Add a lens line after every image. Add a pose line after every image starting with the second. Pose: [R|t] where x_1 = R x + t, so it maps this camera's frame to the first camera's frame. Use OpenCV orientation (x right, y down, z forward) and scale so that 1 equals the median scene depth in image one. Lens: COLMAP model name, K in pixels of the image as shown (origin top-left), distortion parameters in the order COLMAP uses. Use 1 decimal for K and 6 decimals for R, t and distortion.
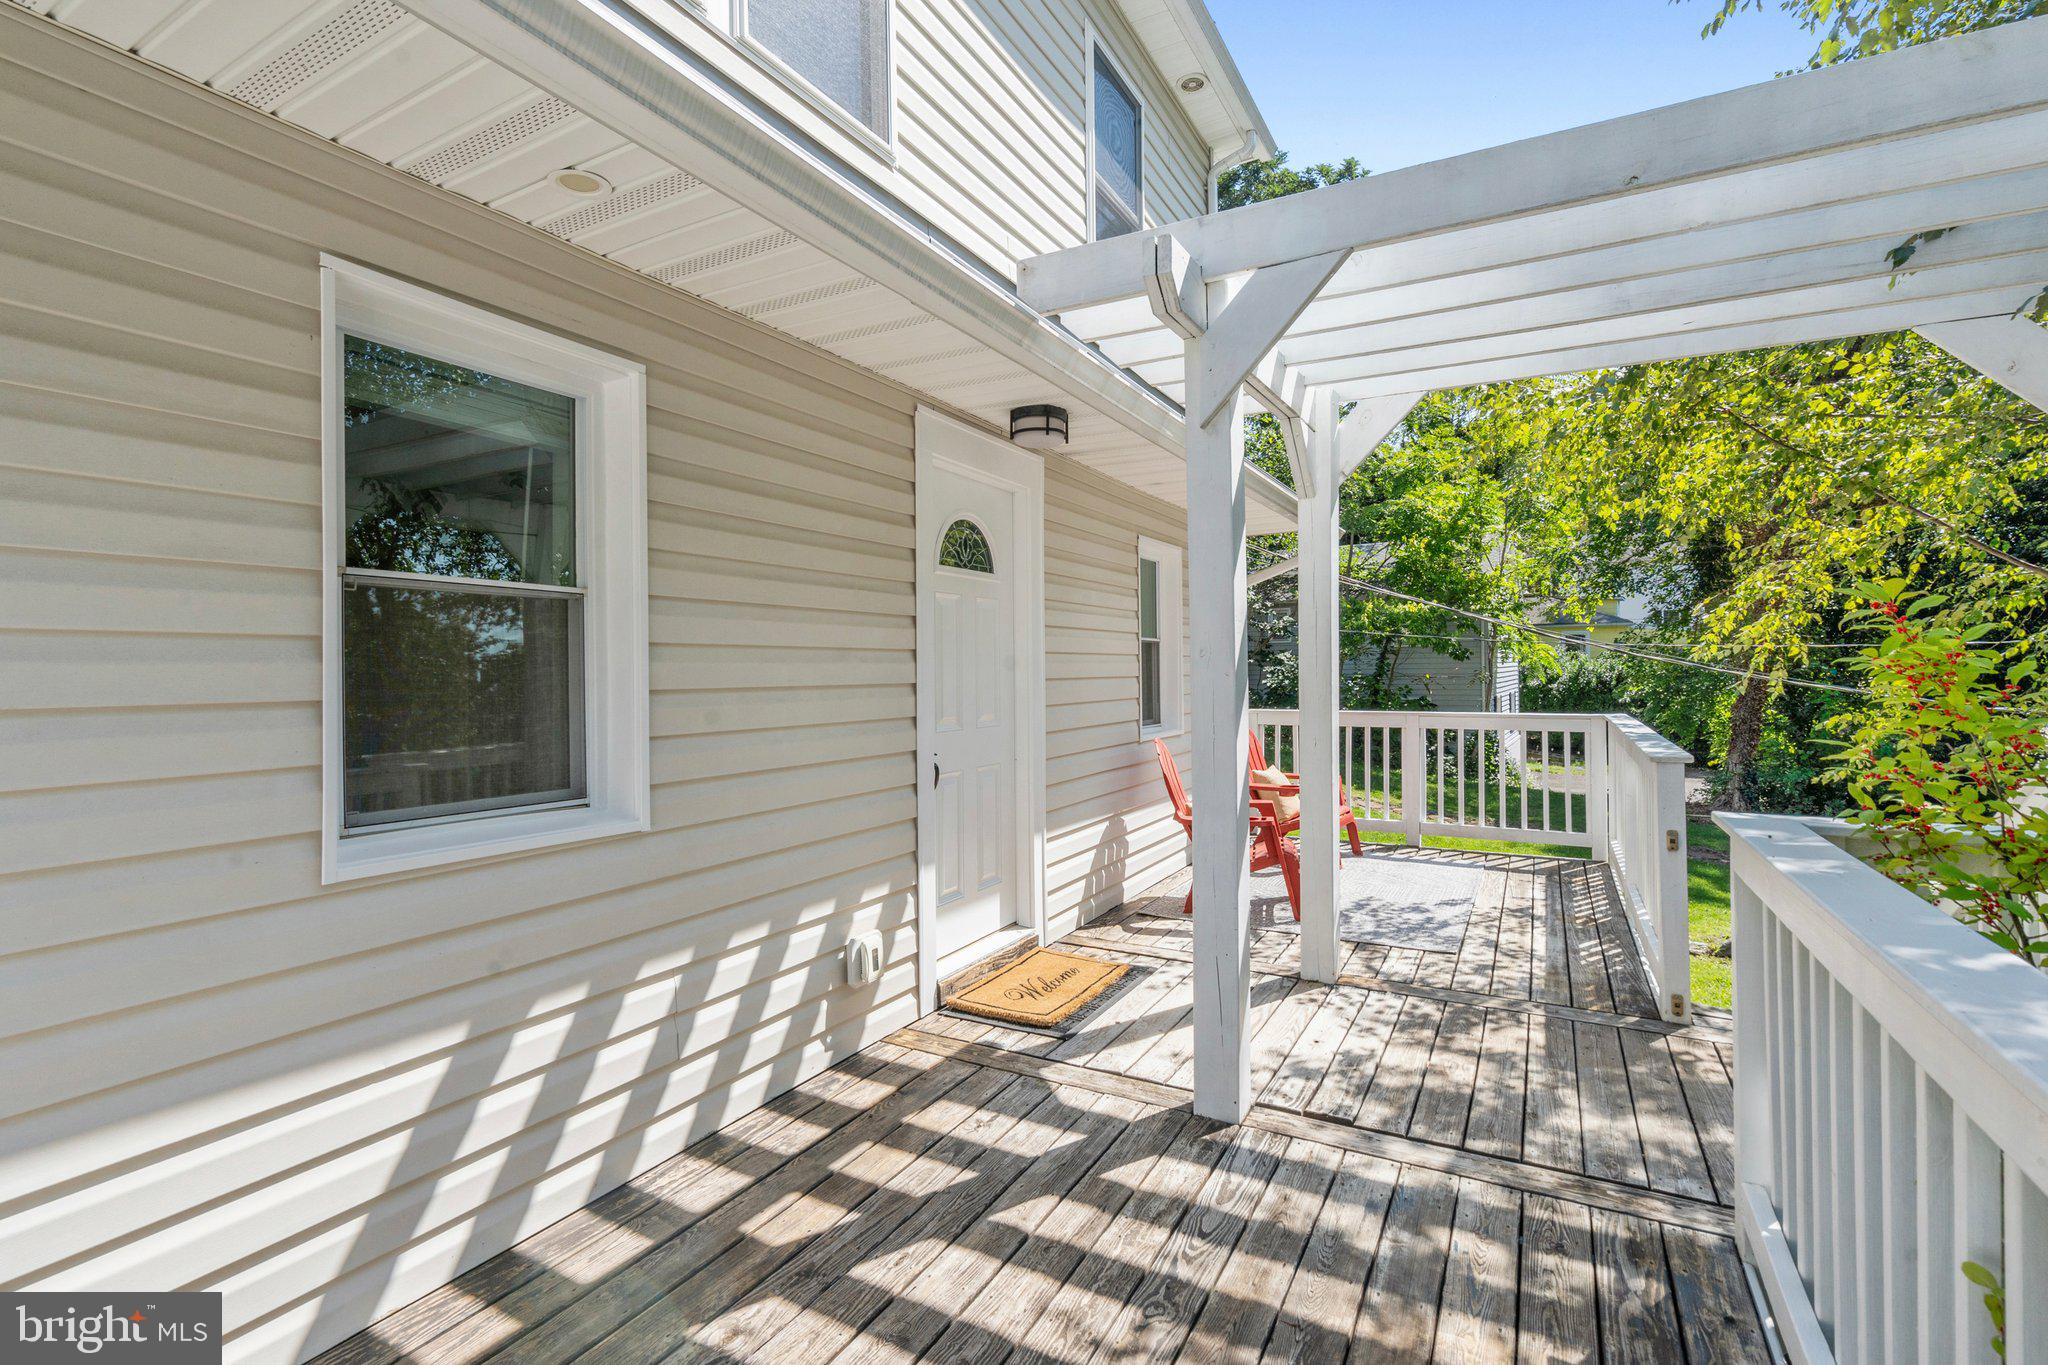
lens RADIAL K [[962.5, 0, 1024.0], [0, 962.5, 682.5], [0, 0, 1]] dist [0.000186, 0.000087]
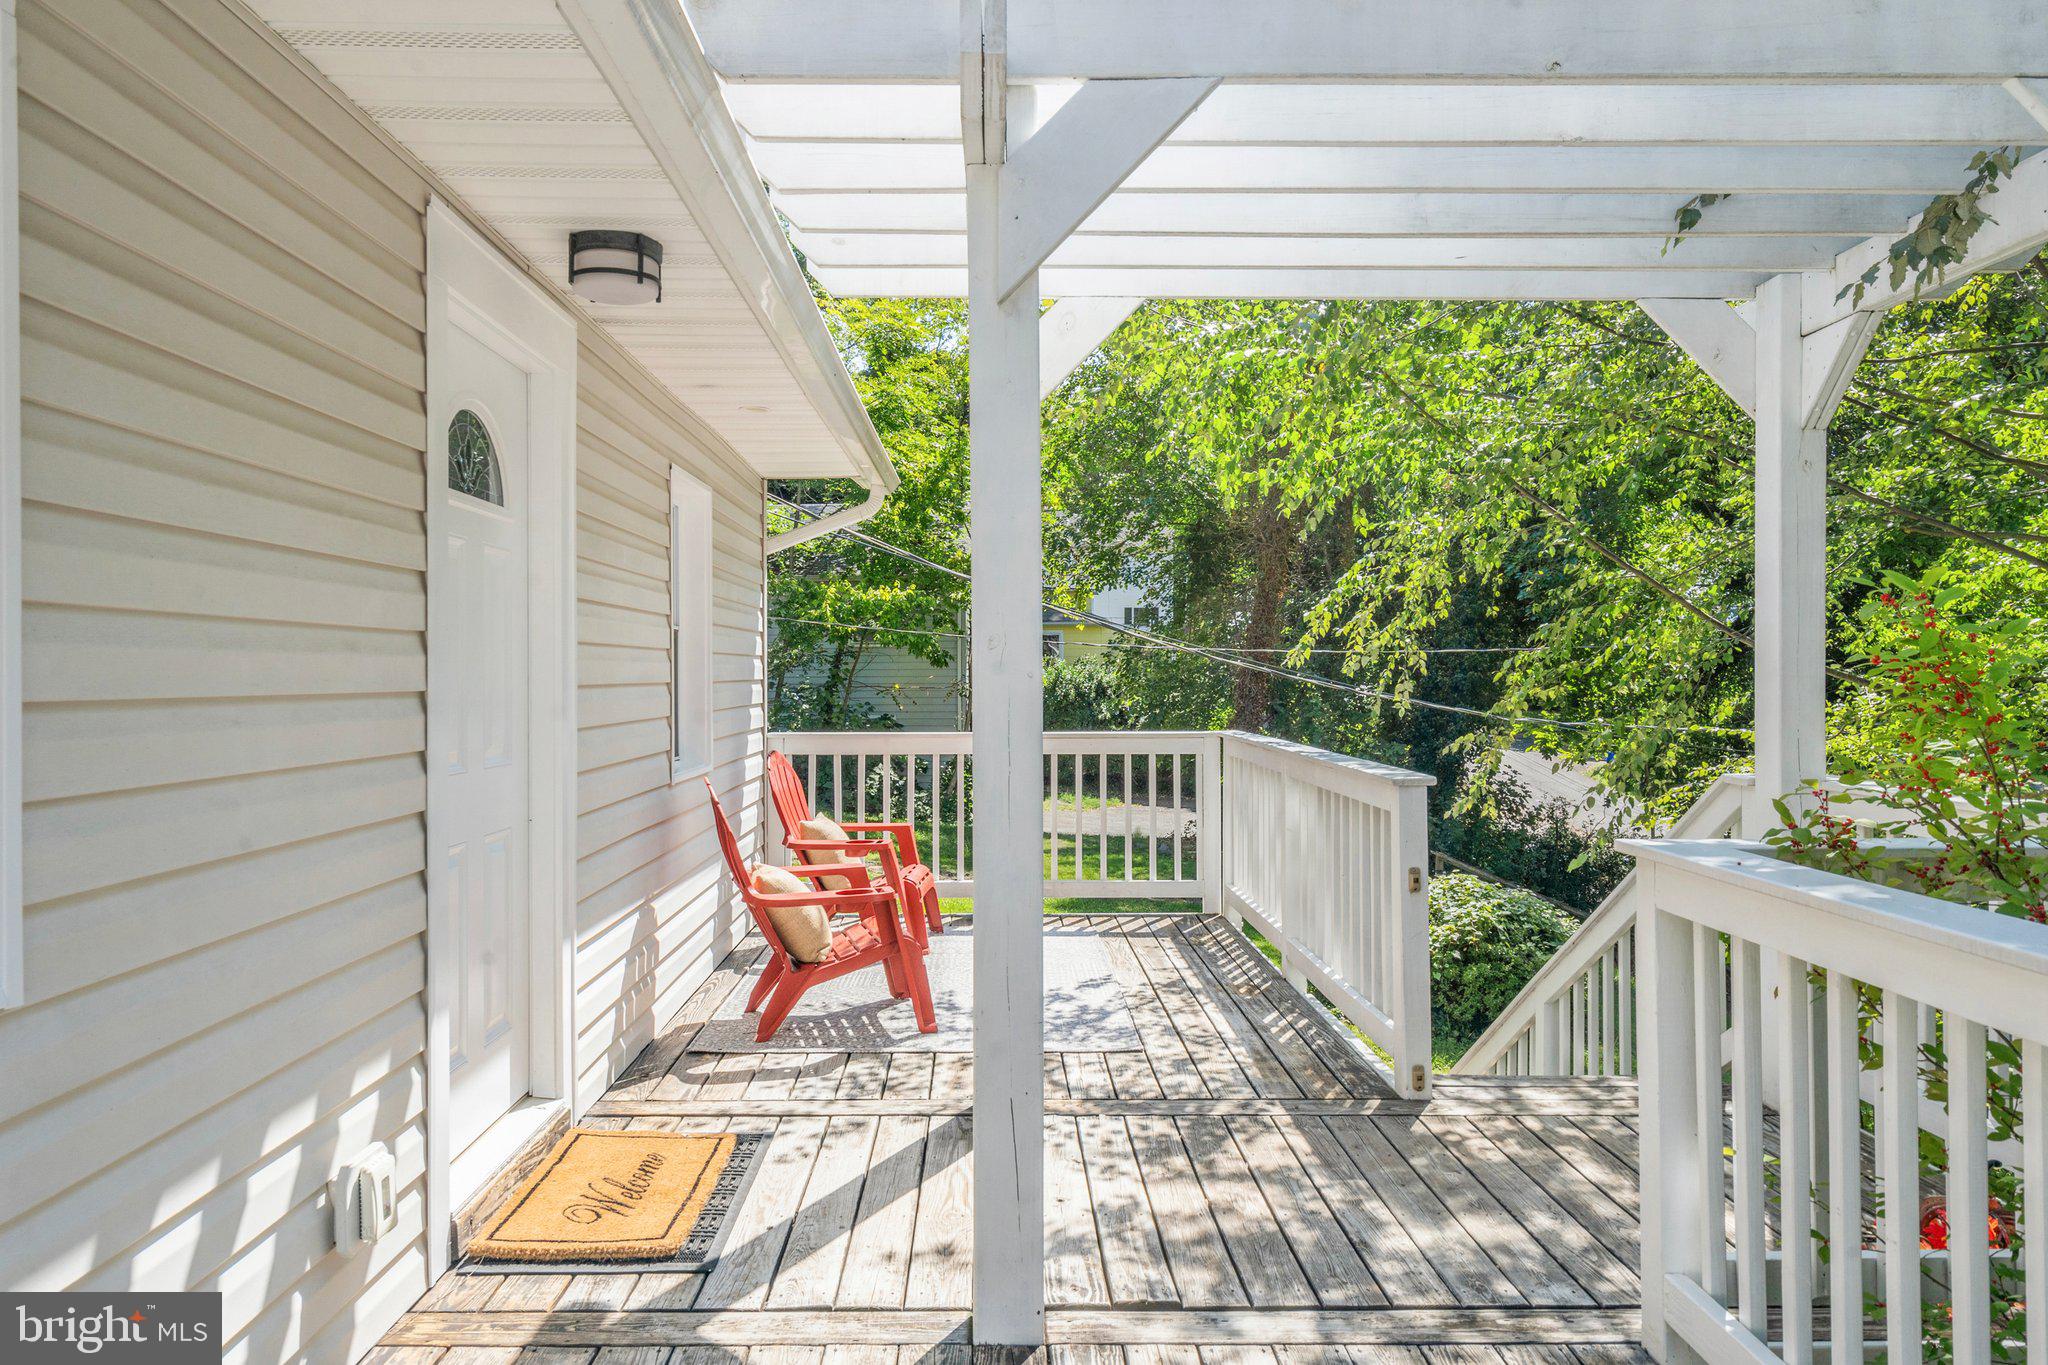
lens RADIAL K [[1383.0, 0, 1019.8], [0, 1383.0, 692.9], [0, 0, 1]] dist [0.027298, -0.031276]
pose [[0.870338, -0.002488, 0.492449, -0.199423], [0.003822, 0.999991, -0.001703, 0.003991], [-0.492440, 0.003364, 0.870340, 0.118582]]
